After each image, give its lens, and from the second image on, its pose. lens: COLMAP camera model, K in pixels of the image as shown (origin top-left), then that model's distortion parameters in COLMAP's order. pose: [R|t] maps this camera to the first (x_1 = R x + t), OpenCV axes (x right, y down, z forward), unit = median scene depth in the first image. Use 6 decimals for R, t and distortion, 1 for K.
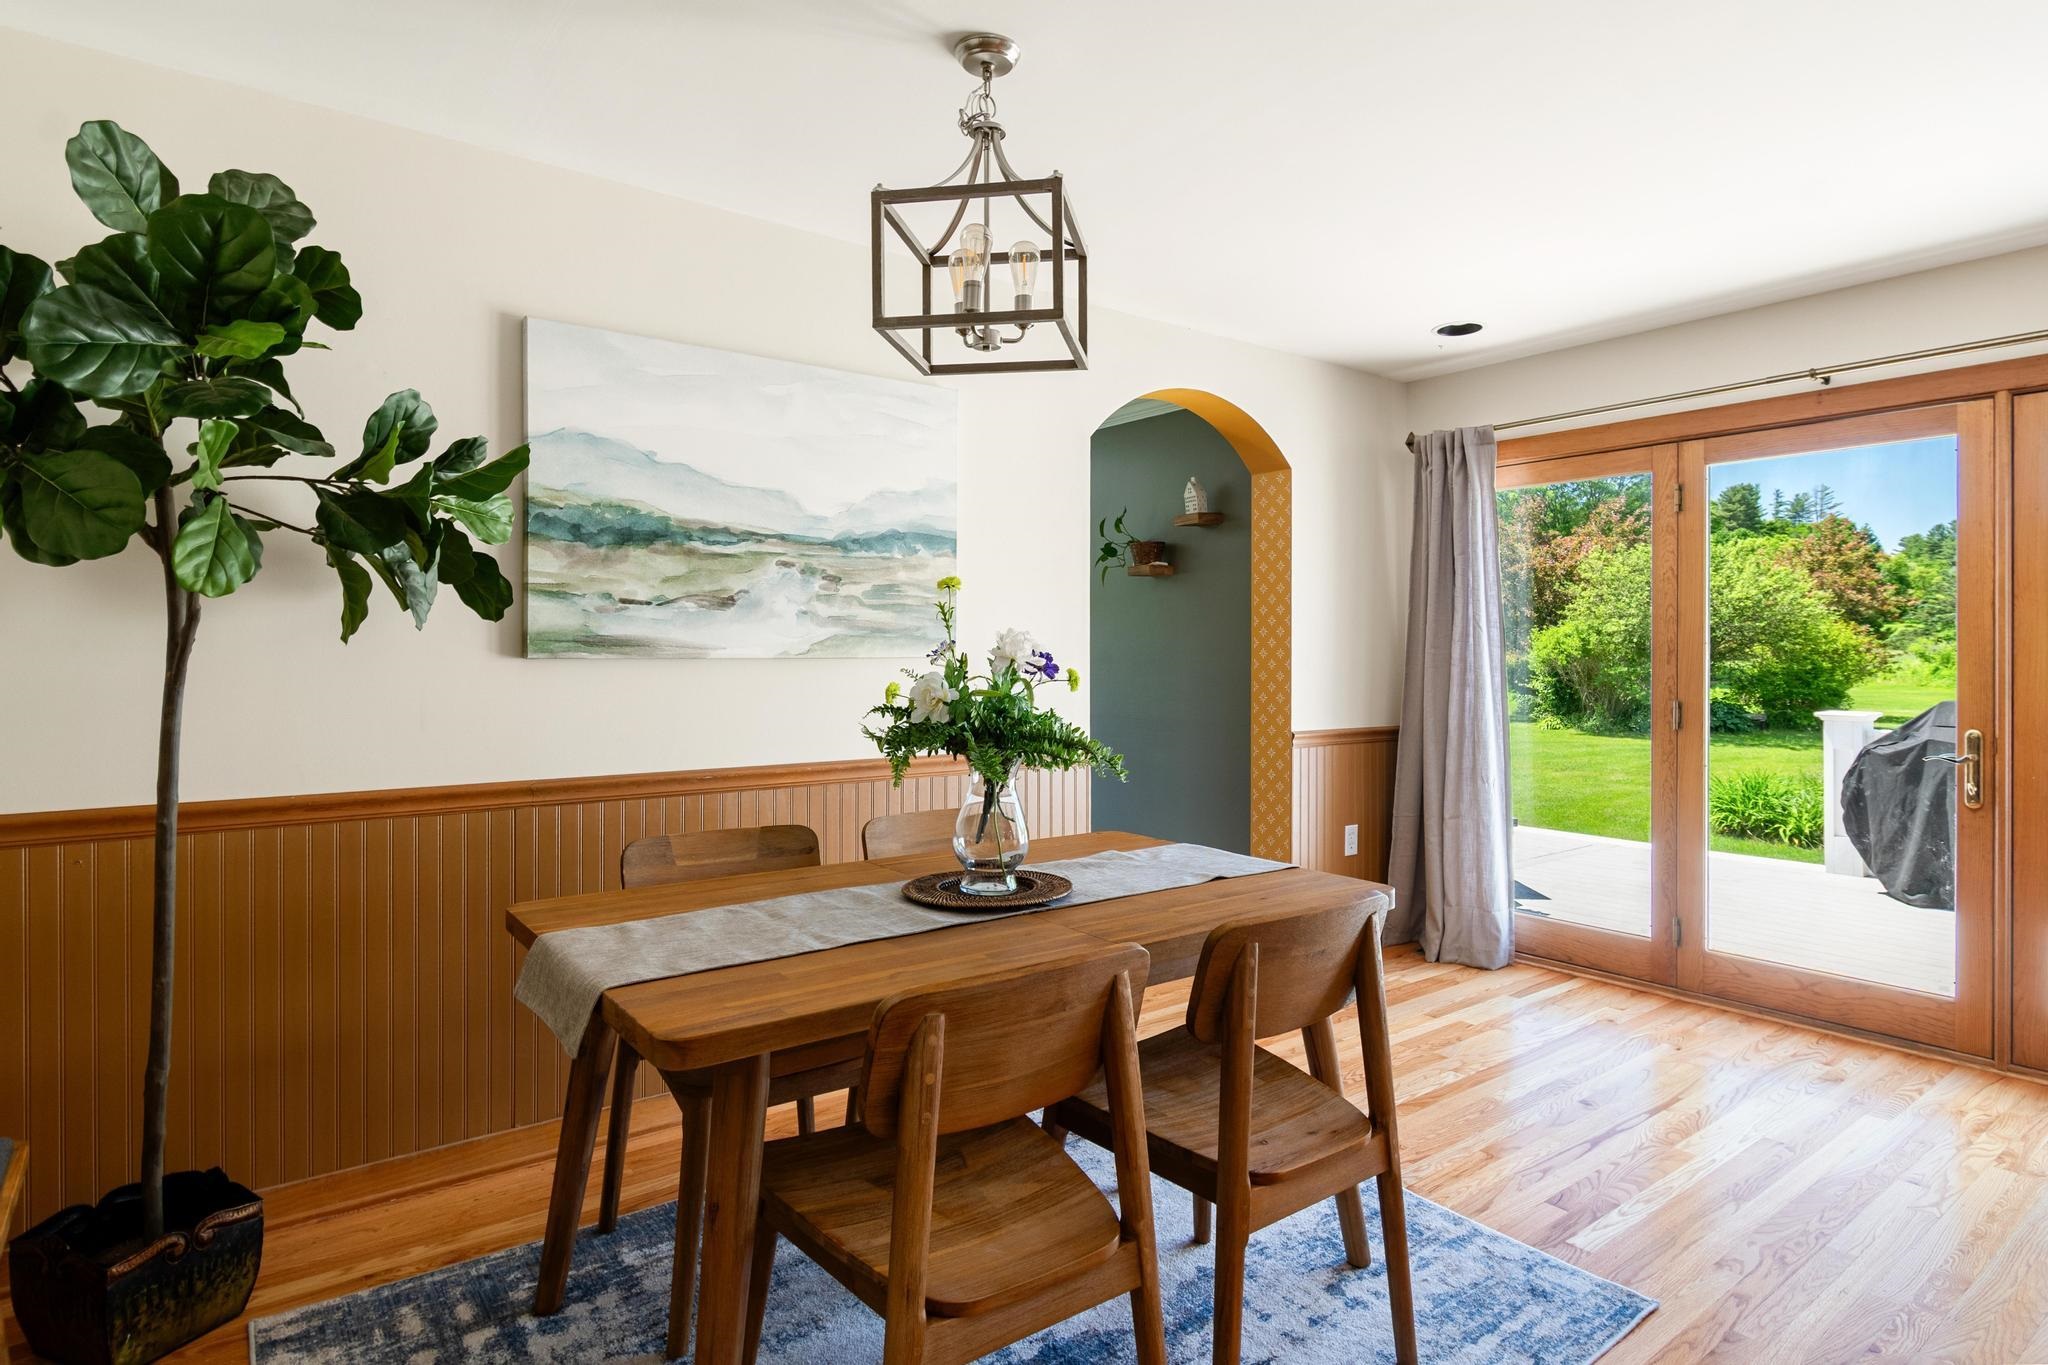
lens RADIAL K [[1118.8, 0, 1033.3], [0, 1118.8, 658.6], [0, 0, 1]] dist [0.006243, -0.009385]
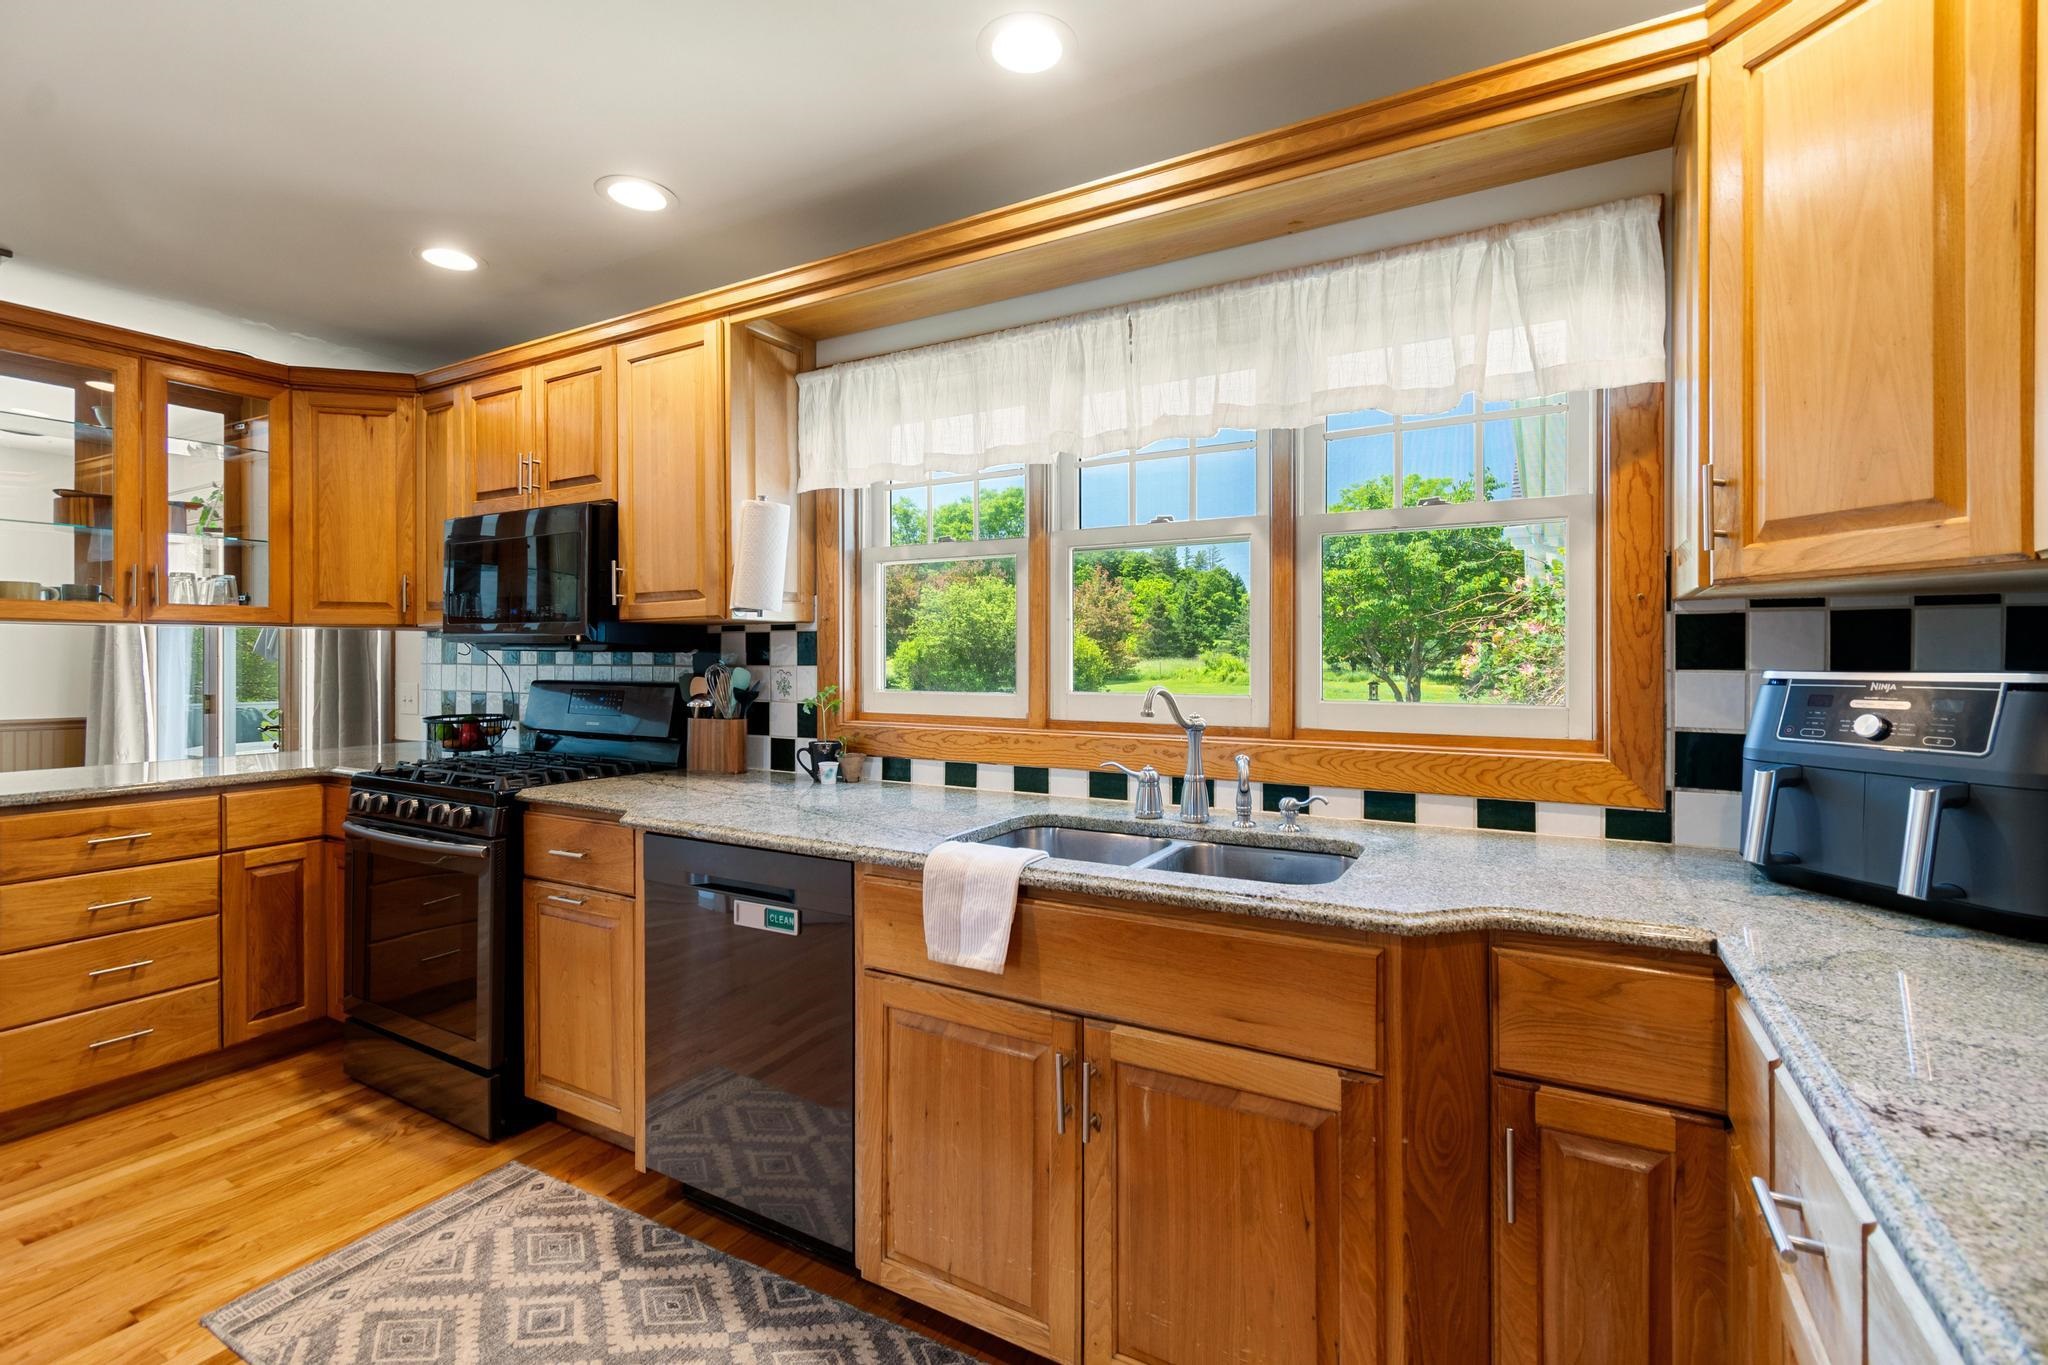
lens RADIAL K [[908.3, 0, 1032.6], [0, 908.3, 659.1], [0, 0, 1]] dist [0.002243, -0.001369]
pose [[0.916358, 0.000779, 0.400358, 1.922599], [0.001556, 0.999984, -0.005508, -0.003266], [-0.400356, 0.005671, 0.916342, -0.981261]]
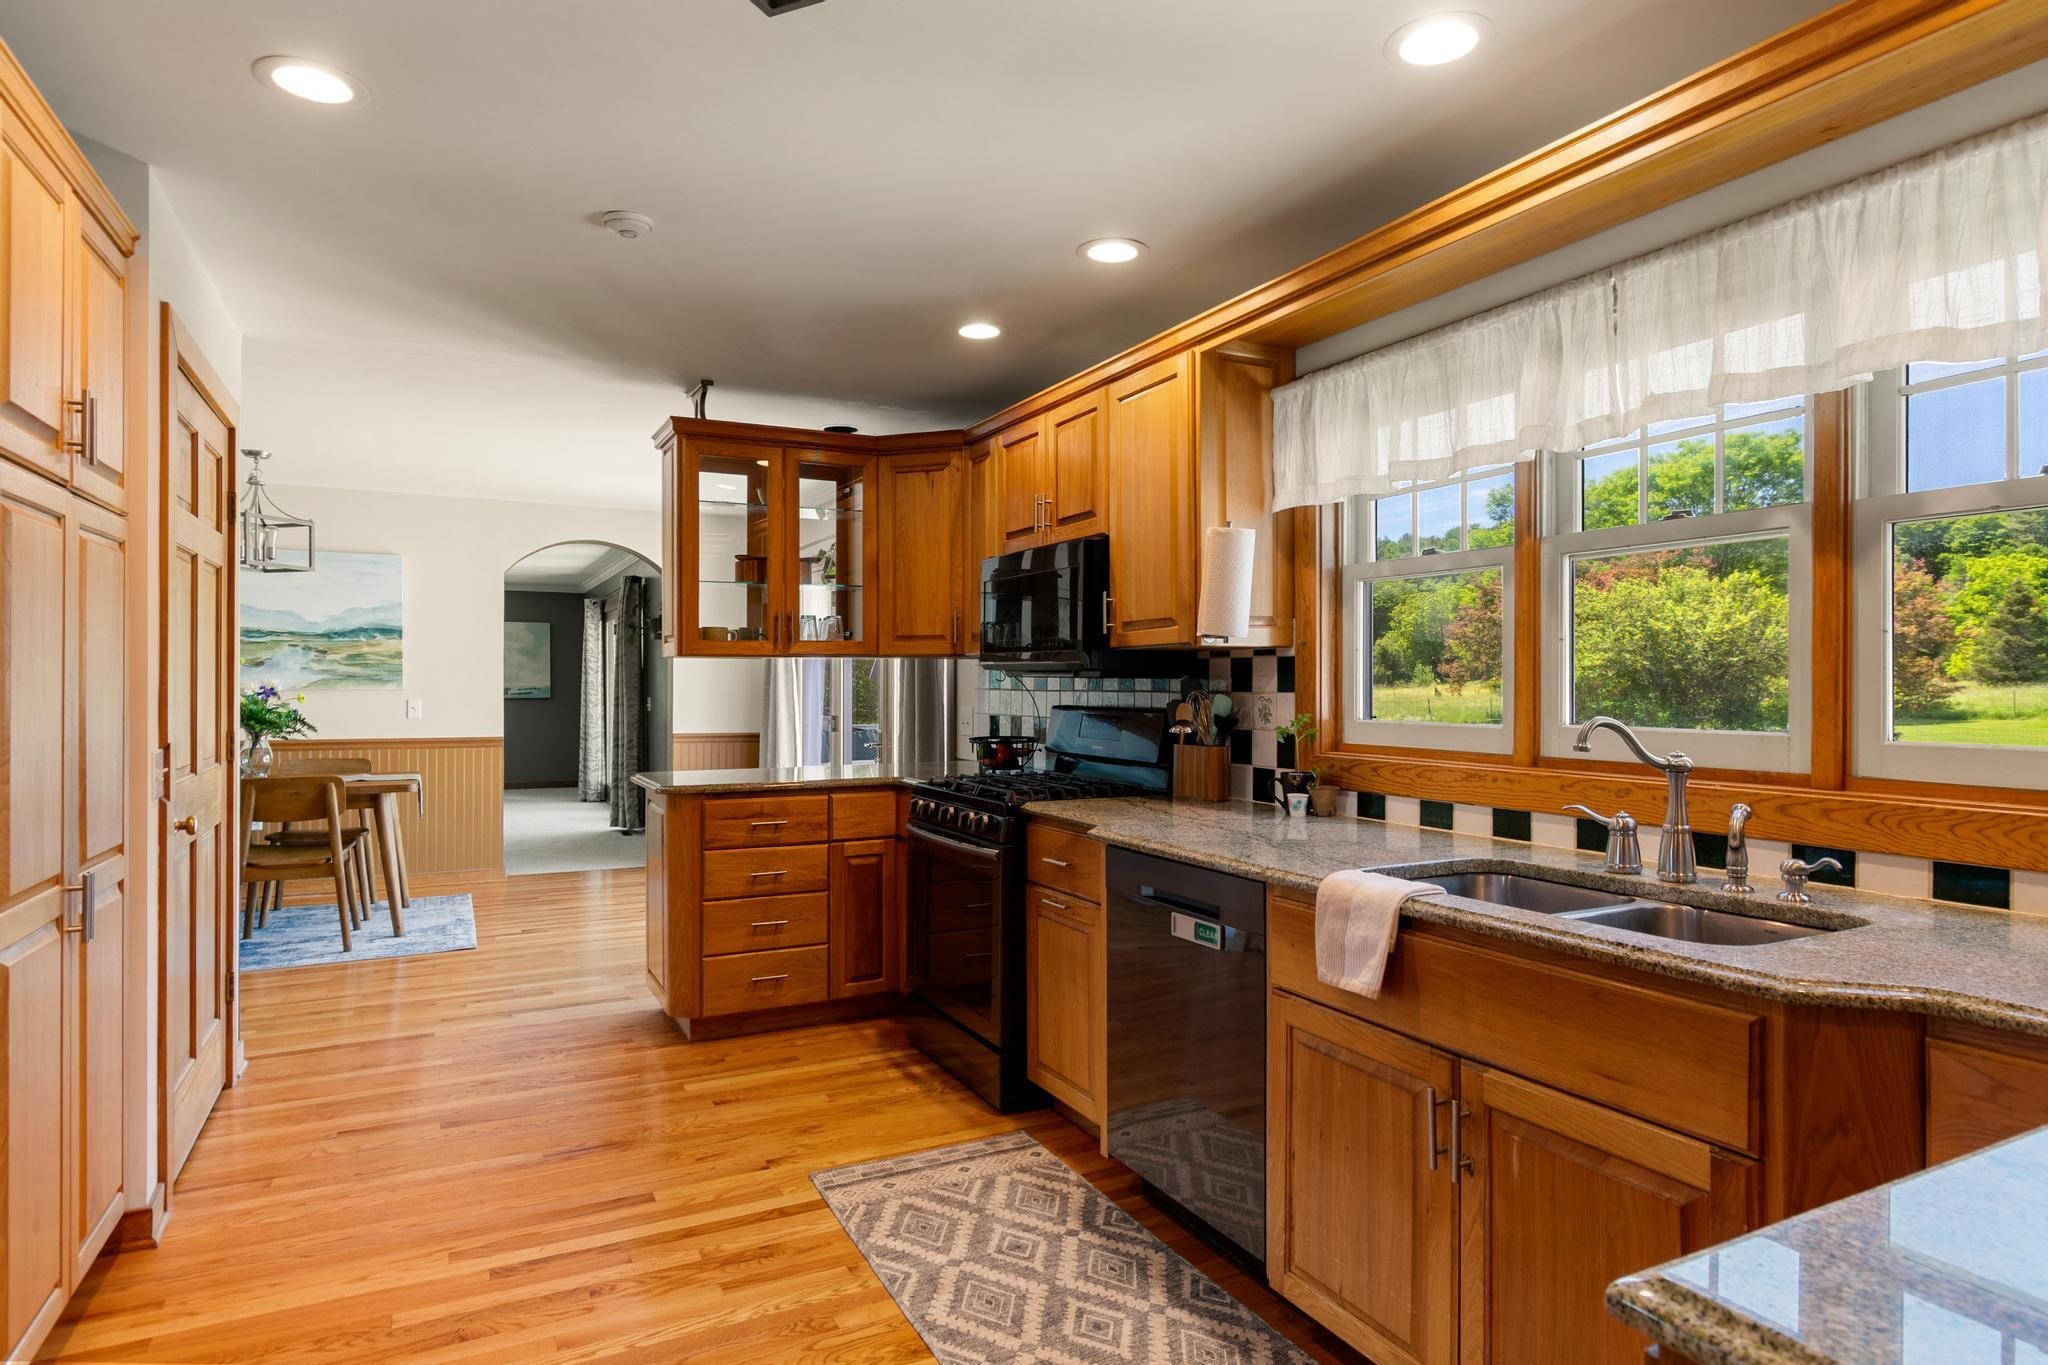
lens RADIAL K [[1143.8, 0, 1038.0], [0, 1143.8, 680.8], [0, 0, 1]] dist [-0.000750, -0.001431]
pose [[0.986535, 0.001165, -0.163546, 2.057155], [-0.002612, 0.999959, -0.008631, -0.002932], [0.163529, 0.008942, 0.986498, -1.227706]]
